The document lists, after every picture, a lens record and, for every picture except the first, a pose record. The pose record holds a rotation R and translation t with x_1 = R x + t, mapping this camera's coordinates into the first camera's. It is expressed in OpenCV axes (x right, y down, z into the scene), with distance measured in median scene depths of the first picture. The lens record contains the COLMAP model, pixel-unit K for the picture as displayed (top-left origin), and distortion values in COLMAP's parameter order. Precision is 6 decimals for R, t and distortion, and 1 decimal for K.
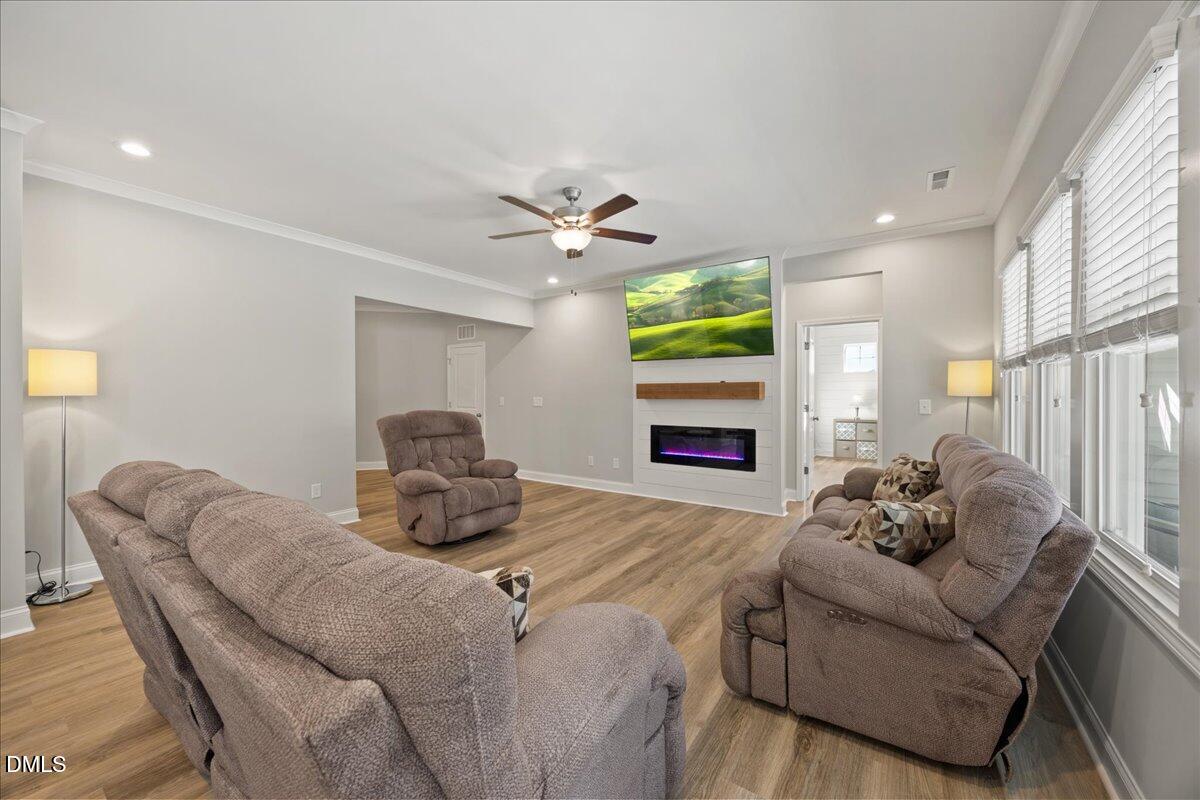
lens RADIAL K [[459.4, 0, 603.6], [0, 459.4, 395.9], [0, 0, 1]] dist [0.000176, 0.000069]
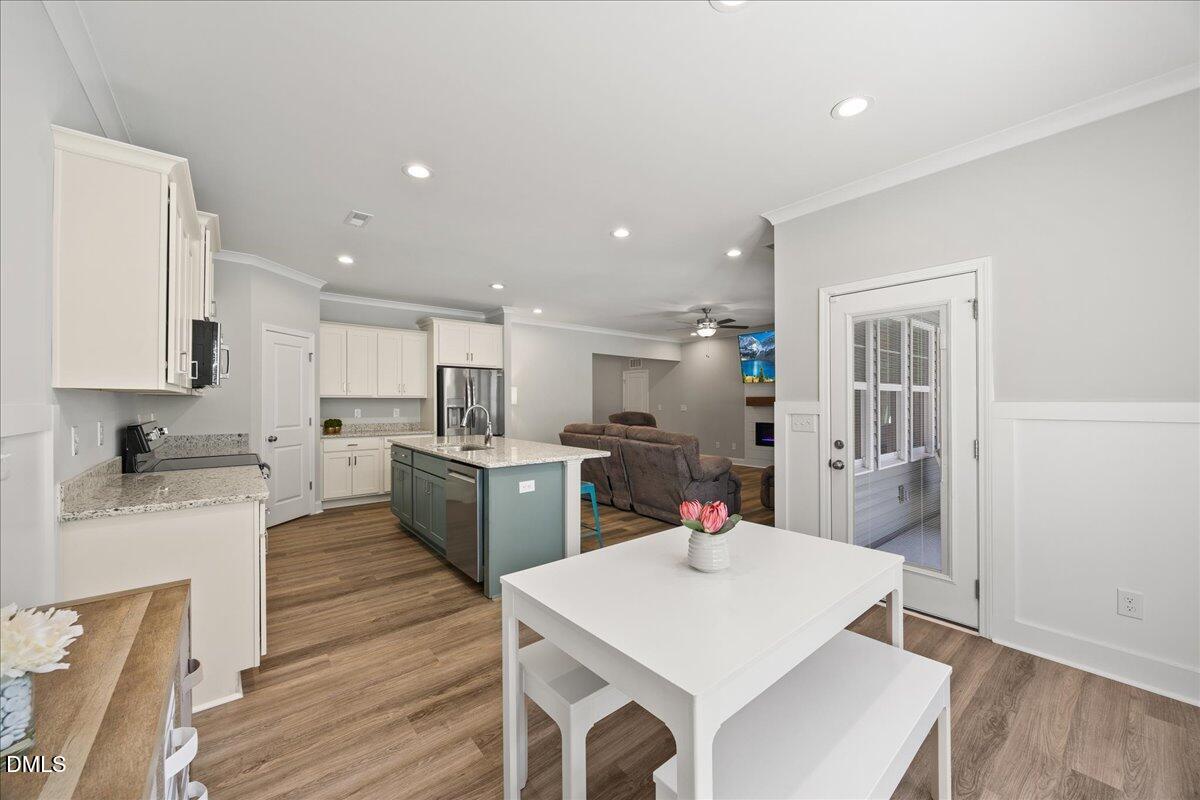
lens RADIAL K [[454.6, 0, 600.0], [0, 454.6, 400.0], [0, 0, 1]] dist [-0.002097, 0.000015]
pose [[0.958311, -0.001746, -0.285722, 0.060943], [-0.000835, 0.999960, -0.008912, -0.001552], [0.285726, 0.008780, 0.958271, -1.201887]]
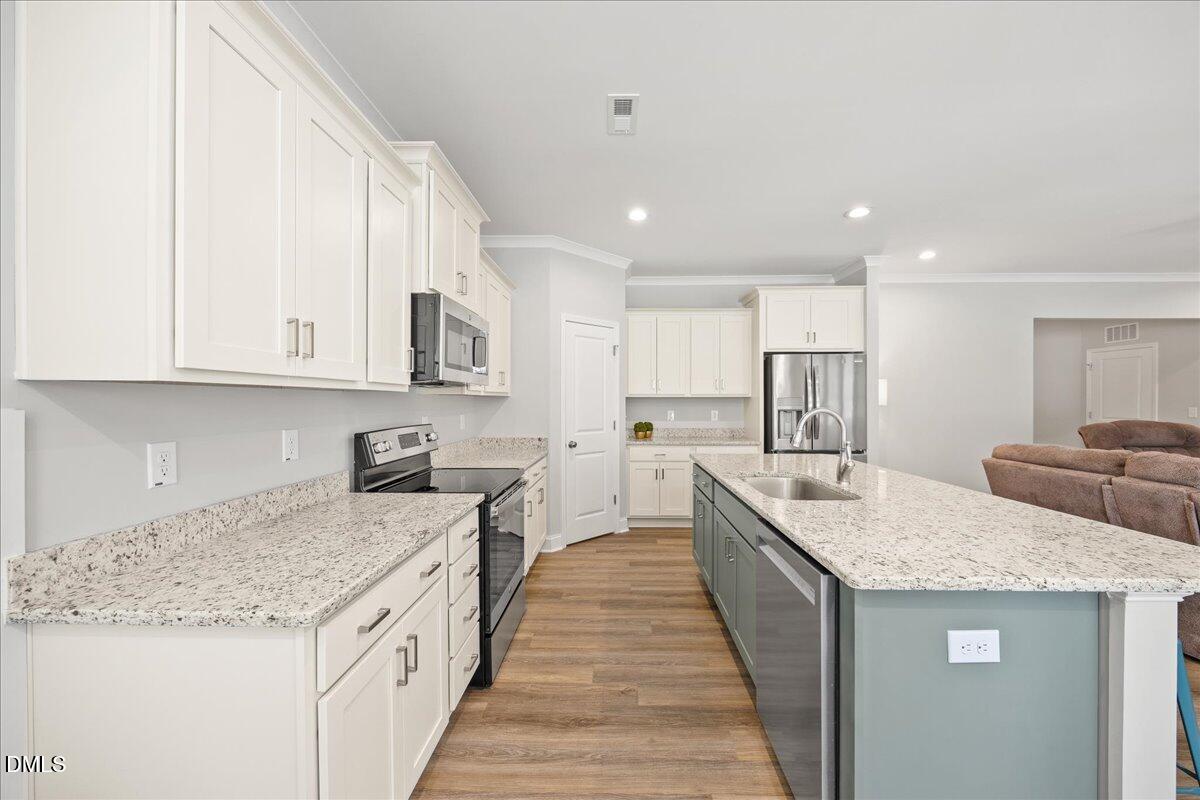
lens RADIAL K [[456.6, 0, 602.5], [0, 456.6, 404.0], [0, 0, 1]] dist [-0.002385, -0.000145]
pose [[0.537225, 0.003524, -0.843431, -0.228663], [-0.002695, 0.999993, 0.002461, -0.006126], [0.843434, 0.000951, 0.537231, -0.730795]]
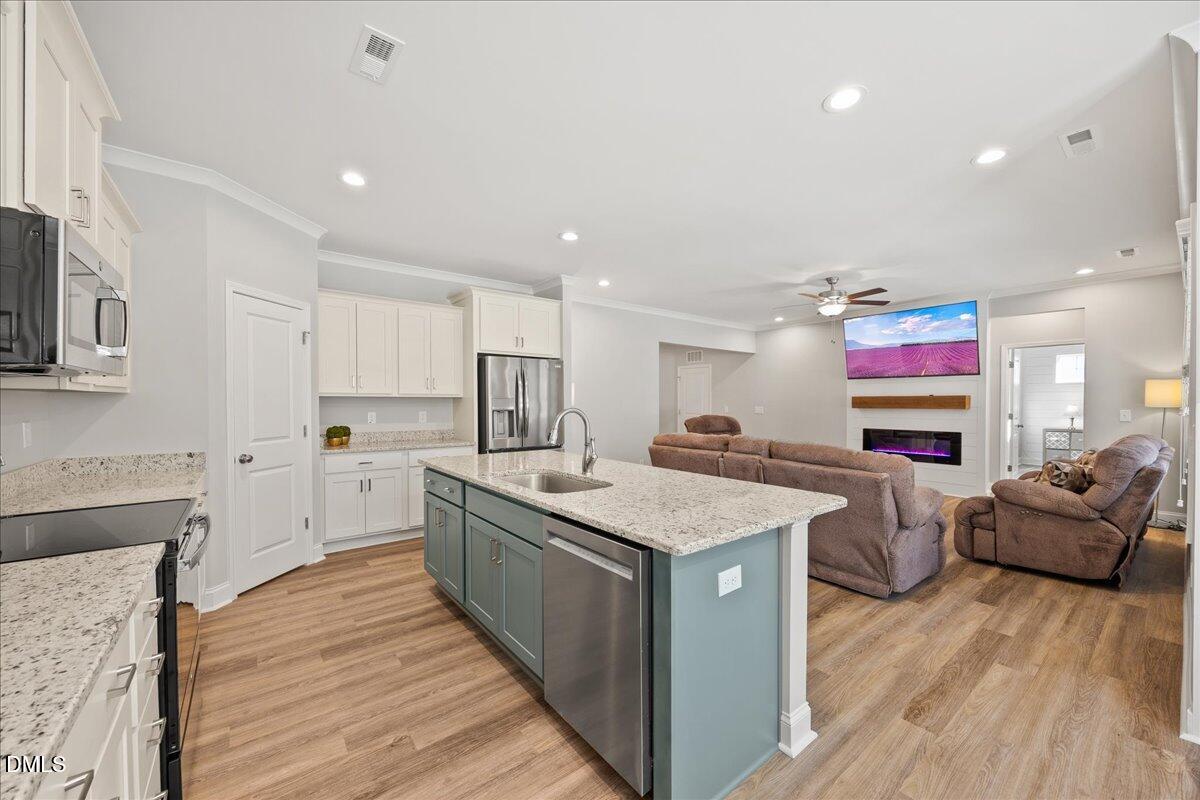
lens RADIAL K [[461.7, 0, 600.8], [0, 461.7, 407.9], [0, 0, 1]] dist [-0.000668, 0.000028]
pose [[0.951404, 0.004589, -0.307911, -0.346981], [-0.002186, 0.999964, 0.008149, -0.005532], [0.307938, -0.007079, 0.951380, -0.803543]]
